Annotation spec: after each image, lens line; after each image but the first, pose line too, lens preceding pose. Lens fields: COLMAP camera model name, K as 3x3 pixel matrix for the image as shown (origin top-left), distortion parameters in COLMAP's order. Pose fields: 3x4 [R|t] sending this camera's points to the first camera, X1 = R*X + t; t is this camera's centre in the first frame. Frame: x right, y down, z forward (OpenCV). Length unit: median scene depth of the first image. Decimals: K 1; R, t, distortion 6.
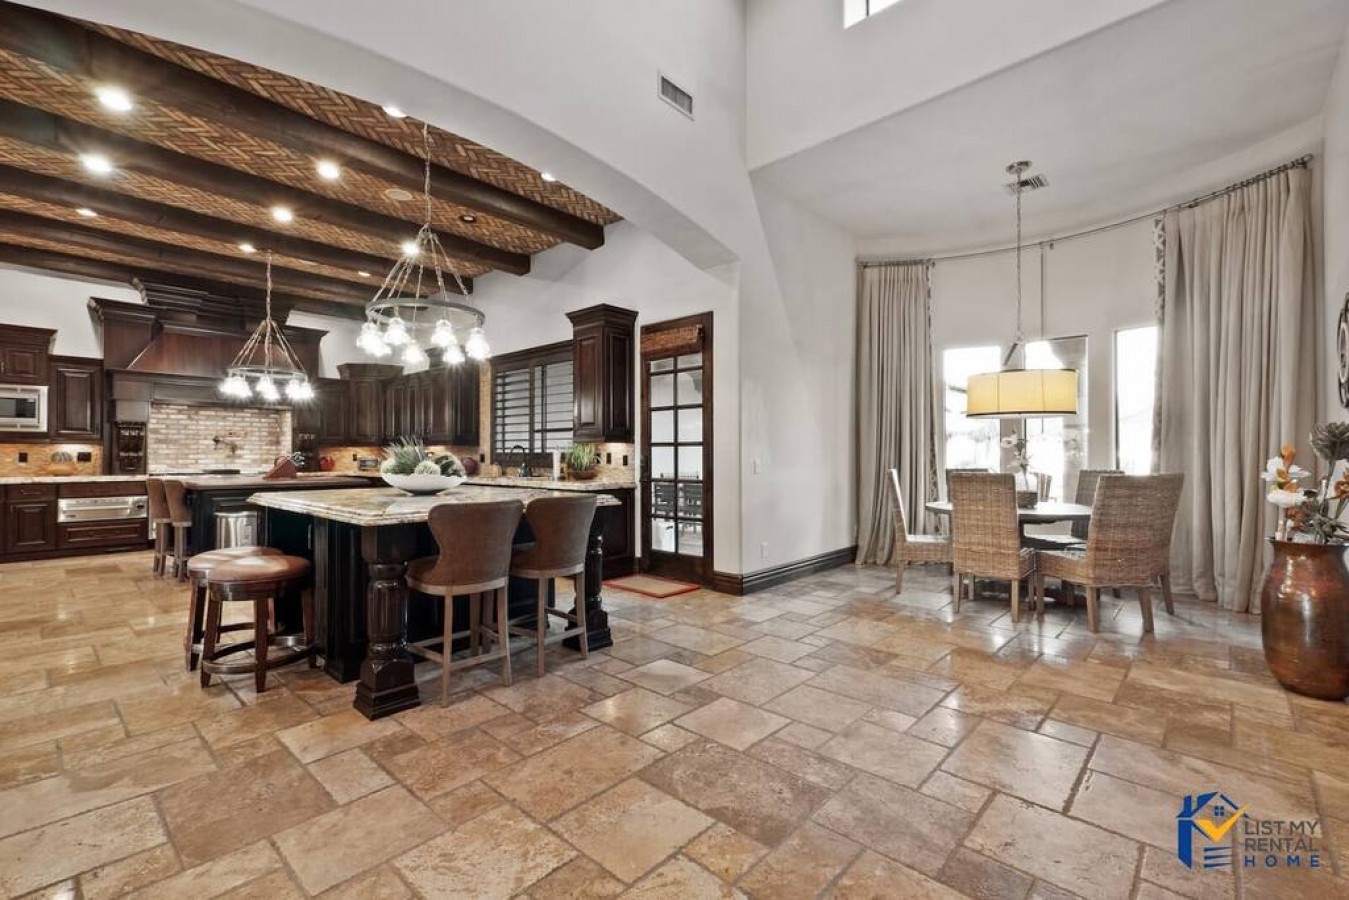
lens RADIAL K [[590.2, 0, 674.5], [0, 590.2, 450.0], [0, 0, 1]] dist [0.012546, 0.000075]
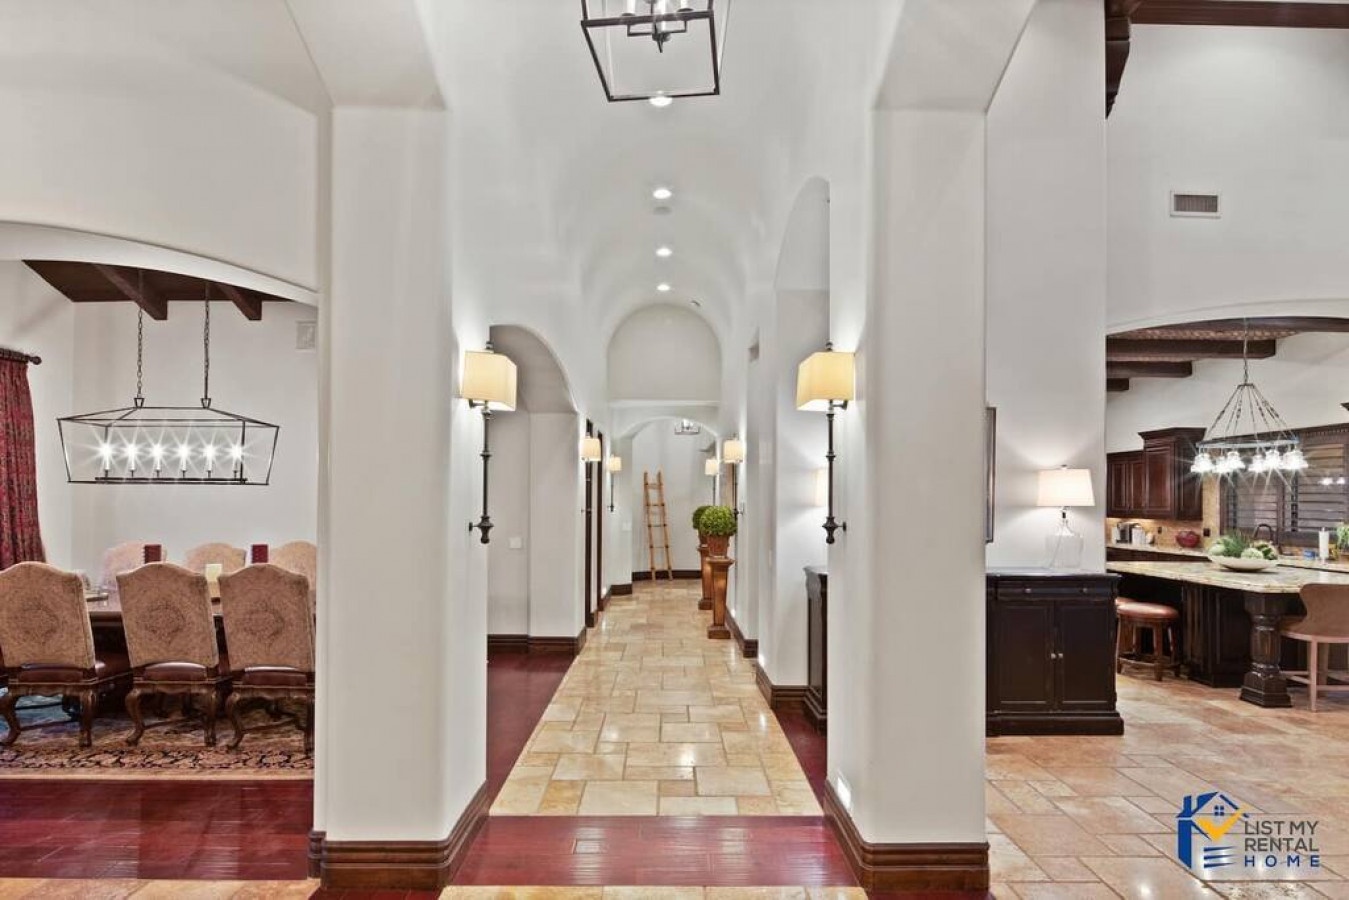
lens RADIAL K [[675.3, 0, 673.5], [0, 675.3, 502.3], [0, 0, 1]] dist [-0.000871, -0.000338]
pose [[0.675632, 0.001243, -0.737238, -0.144309], [0.003429, 0.999982, 0.004829, -0.091644], [0.737231, -0.005791, 0.675616, -0.974762]]
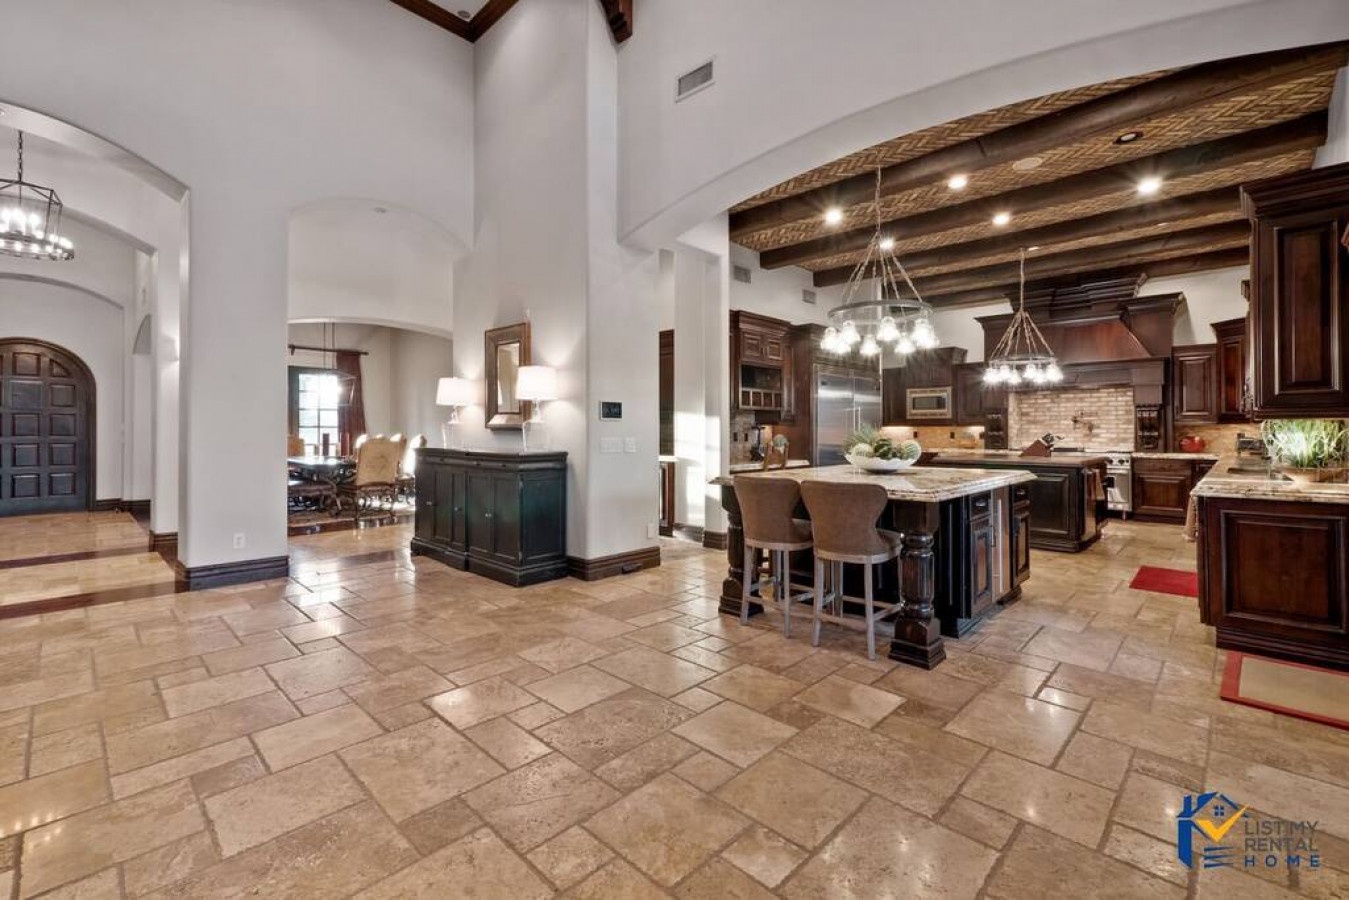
lens RADIAL K [[593.9, 0, 674.8], [0, 593.9, 428.5], [0, 0, 1]] dist [0.000638, 0.000124]
pose [[-0.033238, -0.004301, -0.999438, 0.649571], [0.011240, 0.999926, -0.004677, -0.008617], [0.999384, -0.011389, -0.033187, 0.590124]]
